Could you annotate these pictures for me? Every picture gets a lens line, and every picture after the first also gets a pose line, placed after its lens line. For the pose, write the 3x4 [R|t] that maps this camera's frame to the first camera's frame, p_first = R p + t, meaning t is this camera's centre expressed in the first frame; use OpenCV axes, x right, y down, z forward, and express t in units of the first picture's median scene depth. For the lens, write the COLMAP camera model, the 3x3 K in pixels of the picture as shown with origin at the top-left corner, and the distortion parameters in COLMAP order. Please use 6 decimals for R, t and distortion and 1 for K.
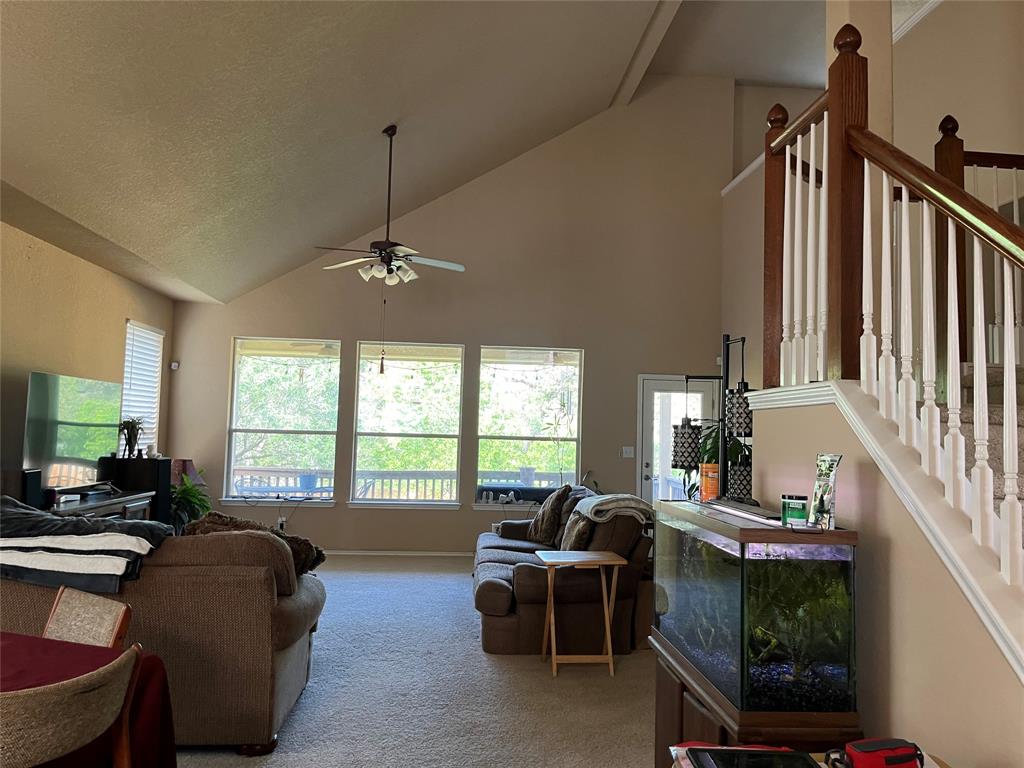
lens RADIAL K [[777.9, 0, 512.1], [0, 777.9, 381.6], [0, 0, 1]] dist [0.063737, -0.099411]
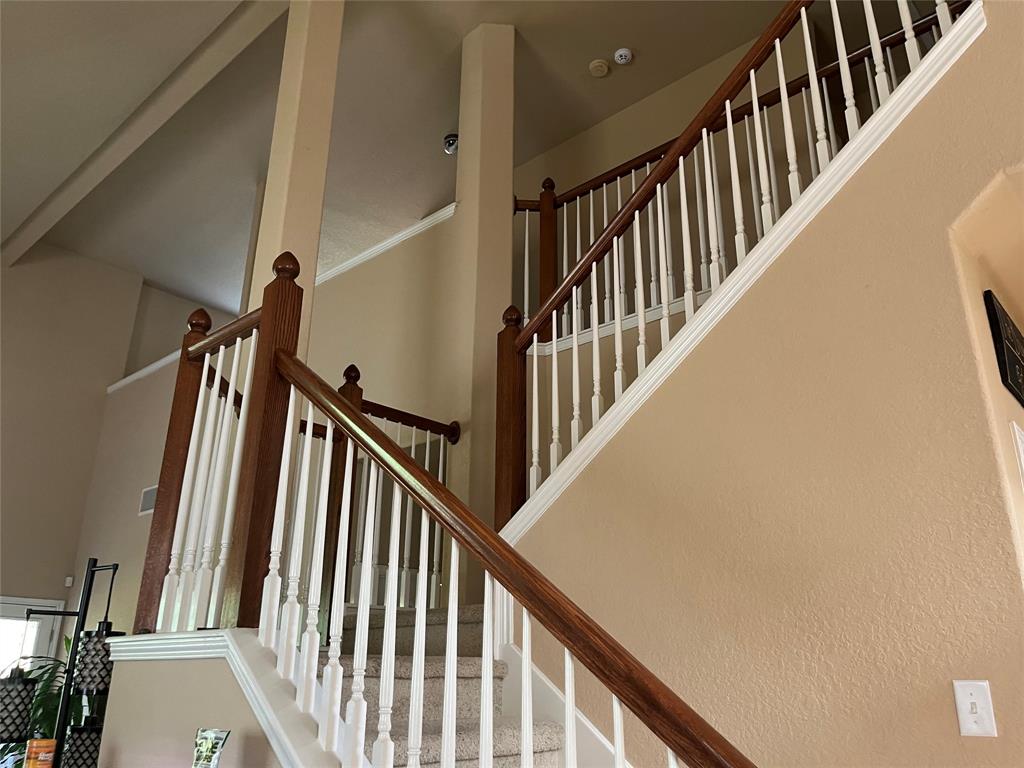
lens RADIAL K [[777.9, 0, 512.9], [0, 777.9, 376.3], [0, 0, 1]] dist [0.063737, -0.099411]
pose [[0.717791, 0.225002, 0.658901, 0.011252], [-0.032202, 0.956060, -0.291396, -0.021475], [-0.695514, 0.187944, 0.693497, 0.128425]]
